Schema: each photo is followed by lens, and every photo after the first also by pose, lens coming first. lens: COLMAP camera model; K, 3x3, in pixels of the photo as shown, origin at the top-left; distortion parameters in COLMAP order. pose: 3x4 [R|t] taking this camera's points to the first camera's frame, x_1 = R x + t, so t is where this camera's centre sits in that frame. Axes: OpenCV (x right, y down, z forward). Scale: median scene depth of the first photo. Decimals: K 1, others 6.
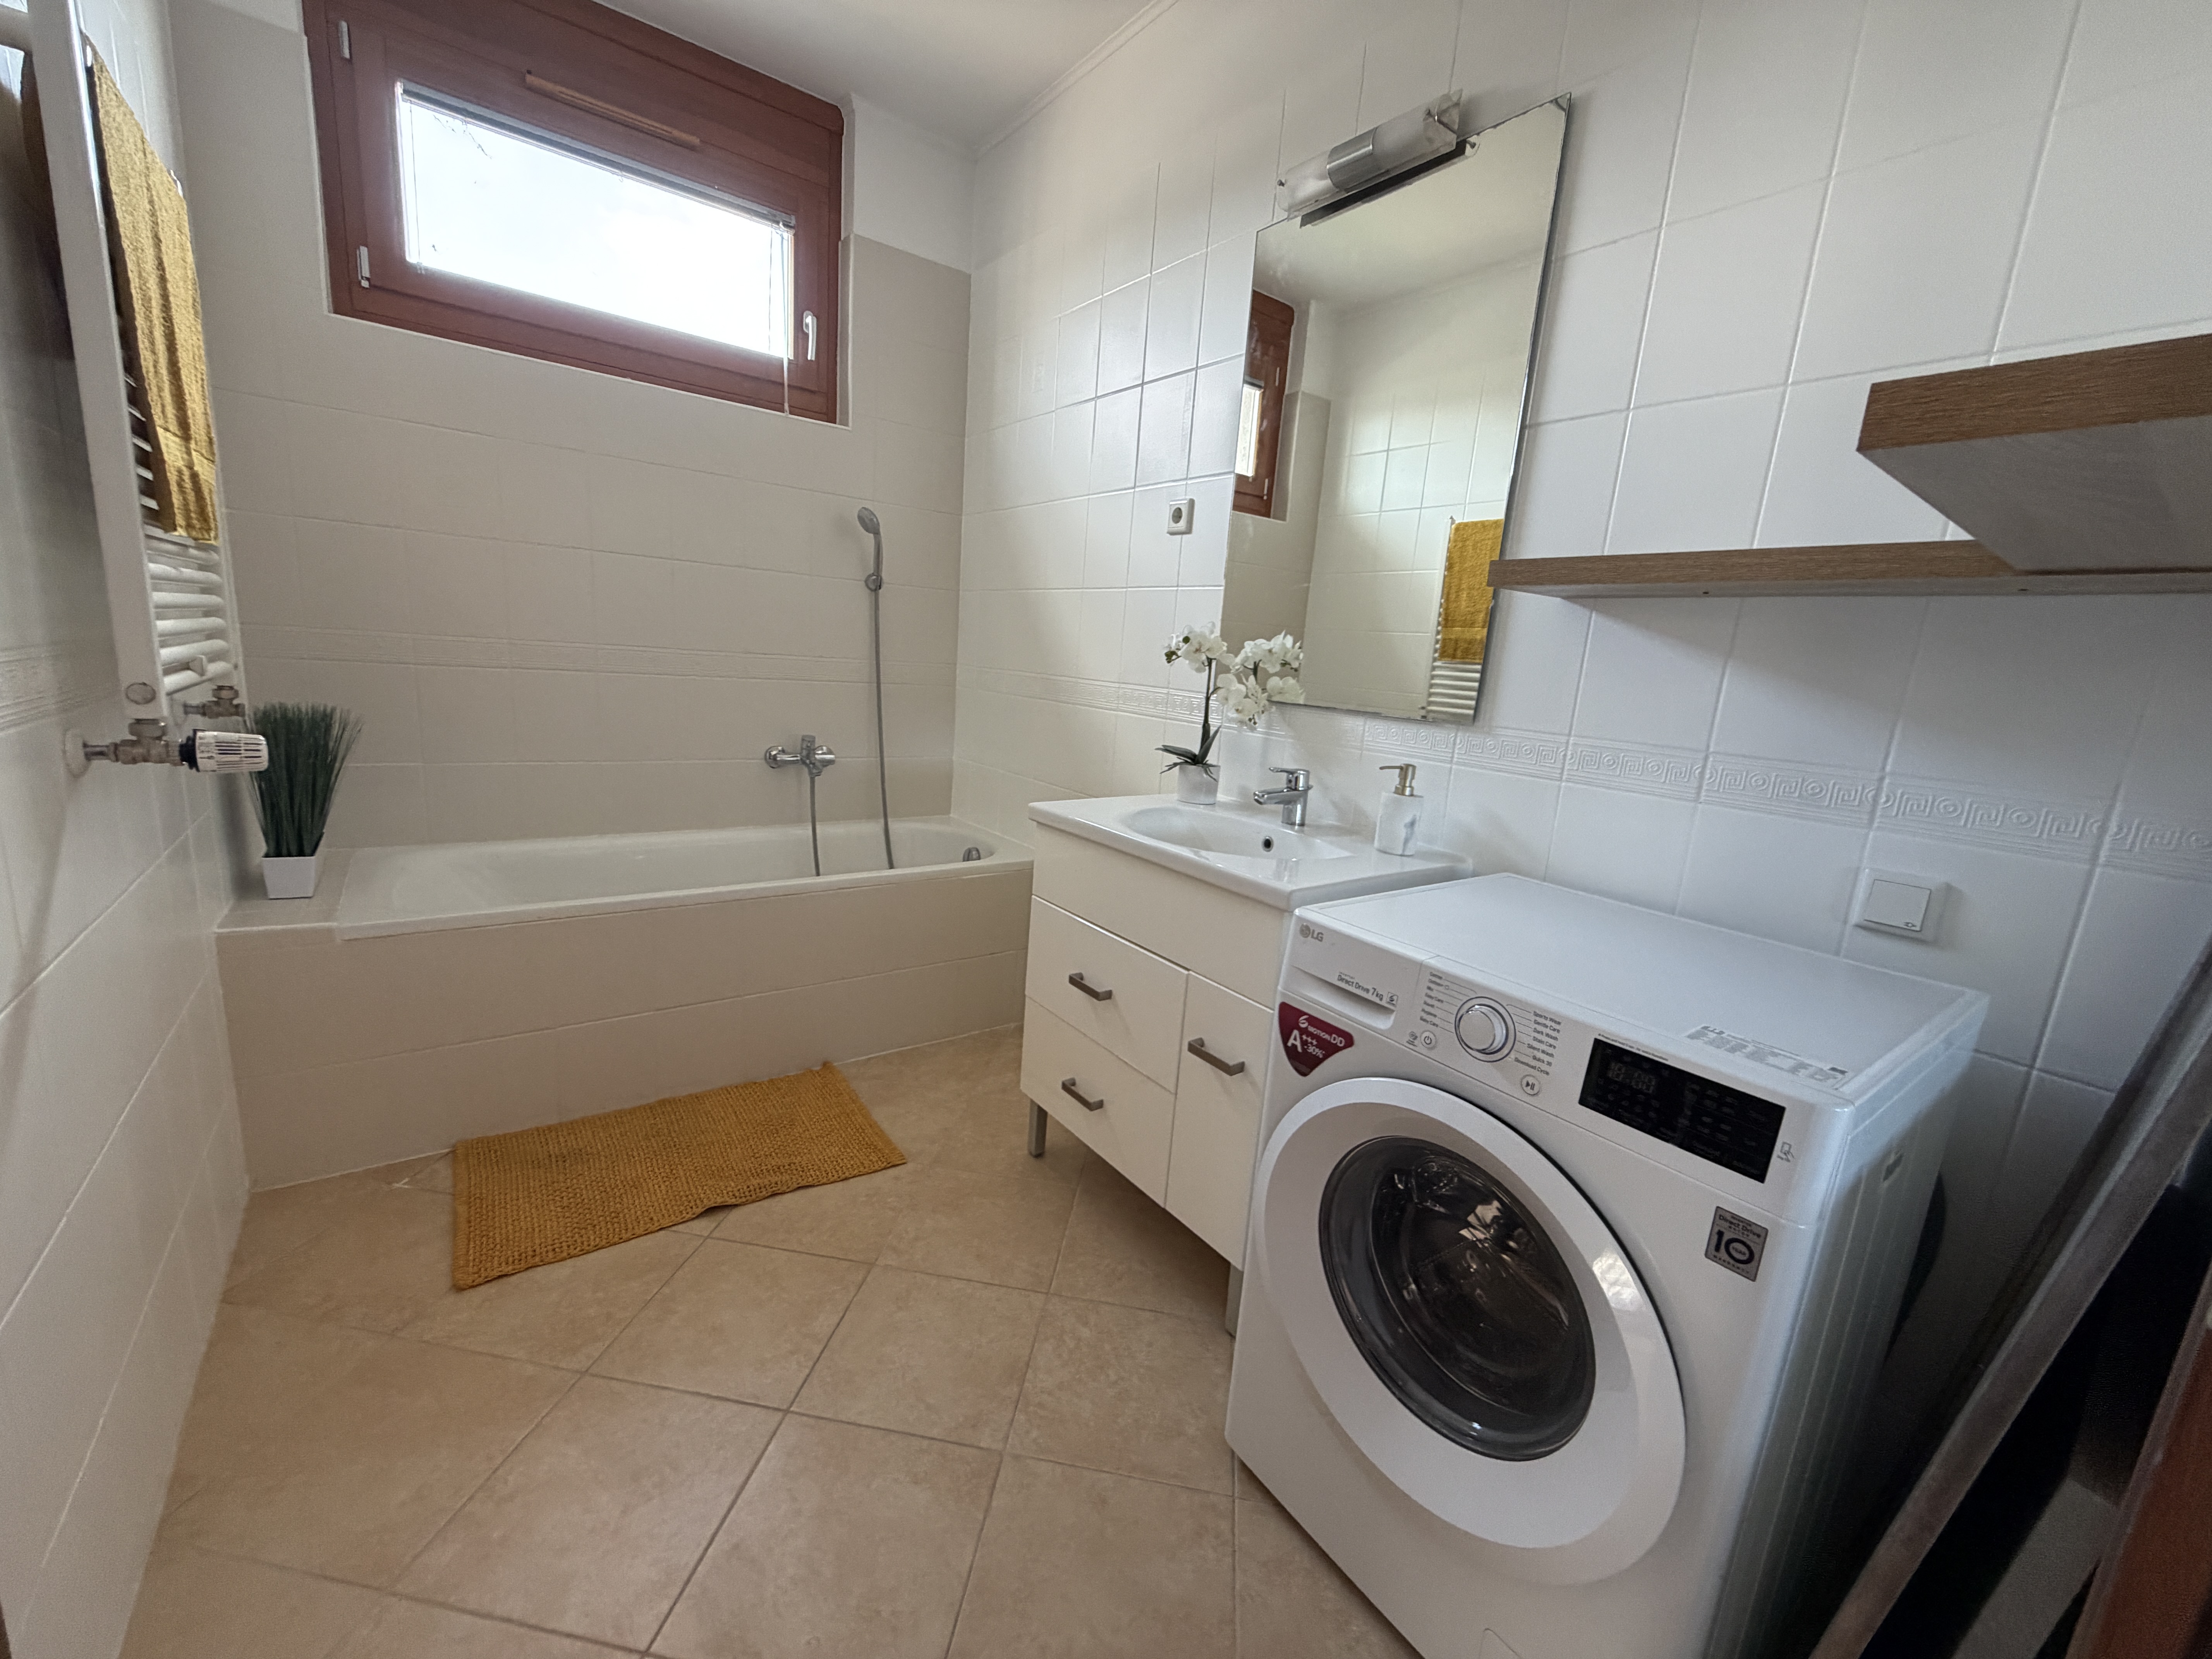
lens RADIAL K [[882.0, 0, 1100.9], [0, 882.0, 831.7], [0, 0, 1]] dist [0.000523, 0.000031]
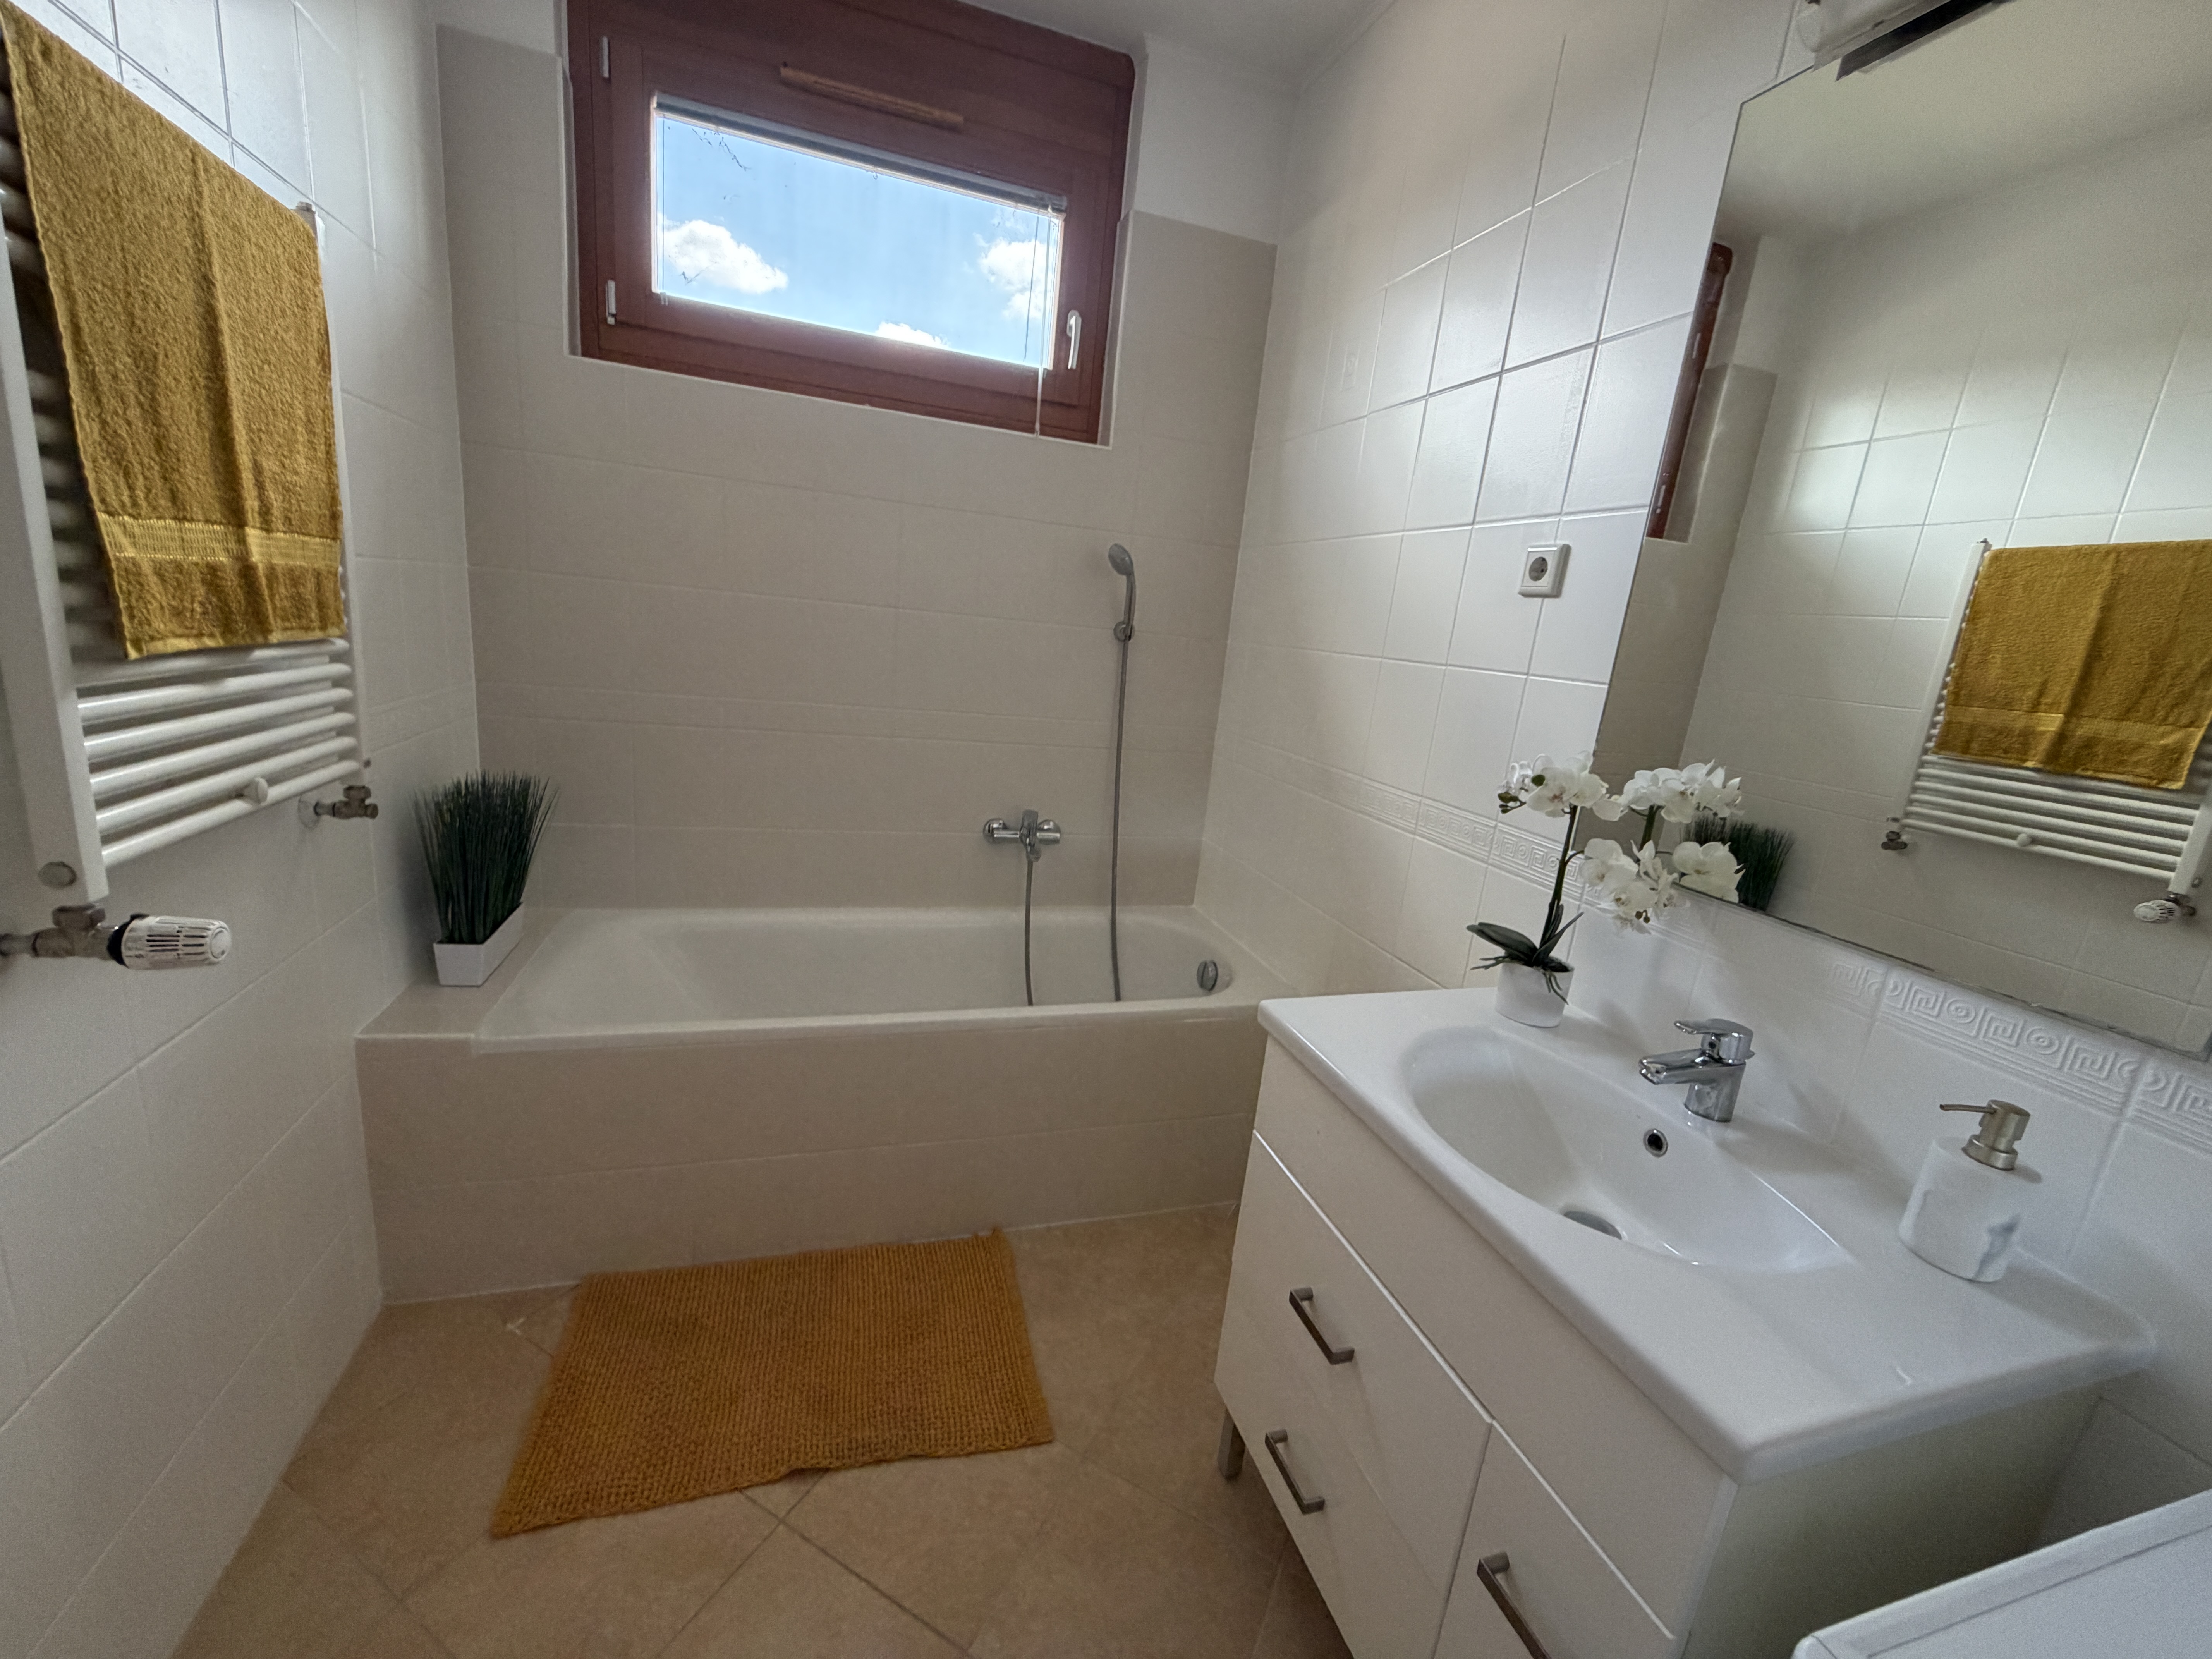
lens RADIAL K [[885.9, 0, 1102.0], [0, 885.9, 831.7], [0, 0, 1]] dist [0.001633, -0.000154]
pose [[0.945201, 0.095364, -0.312251, 0.003504], [-0.094451, 0.995365, 0.018084, -0.148002], [0.312528, 0.012400, 0.949828, 0.276728]]
